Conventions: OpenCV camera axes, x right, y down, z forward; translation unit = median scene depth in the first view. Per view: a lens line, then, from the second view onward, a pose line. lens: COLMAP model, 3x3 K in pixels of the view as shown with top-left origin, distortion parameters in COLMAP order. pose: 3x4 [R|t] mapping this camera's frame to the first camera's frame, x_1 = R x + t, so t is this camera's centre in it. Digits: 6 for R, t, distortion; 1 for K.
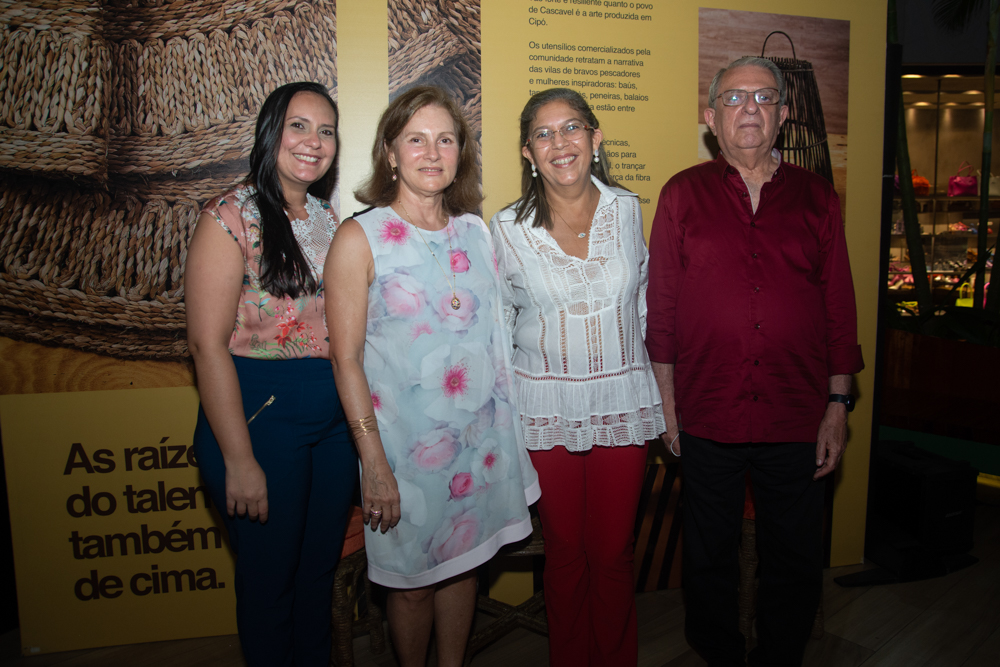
lens RADIAL K [[703.8, 0, 523.1], [0, 703.8, 329.3], [0, 0, 1]] dist [-0.116343, 0.079688]
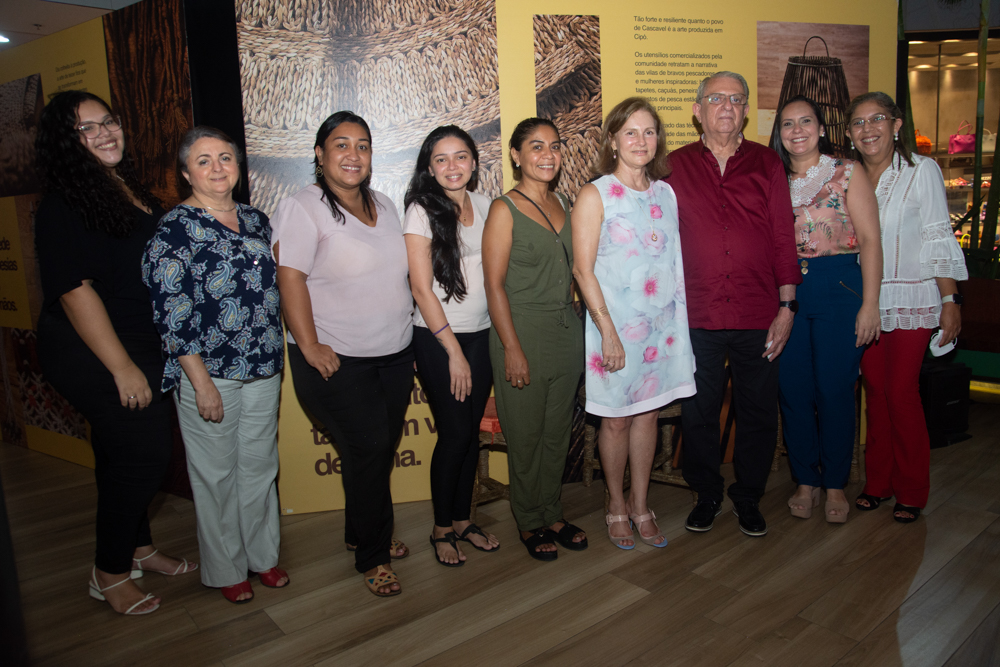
lens RADIAL K [[718.4, 0, 511.8], [0, 718.4, 327.7], [0, 0, 1]] dist [-0.144383, 0.103255]
pose [[0.999506, -0.029451, -0.010980, -0.246007], [0.029870, 0.998743, 0.040248, 0.060224], [0.009781, -0.040556, 0.999129, -0.410041]]
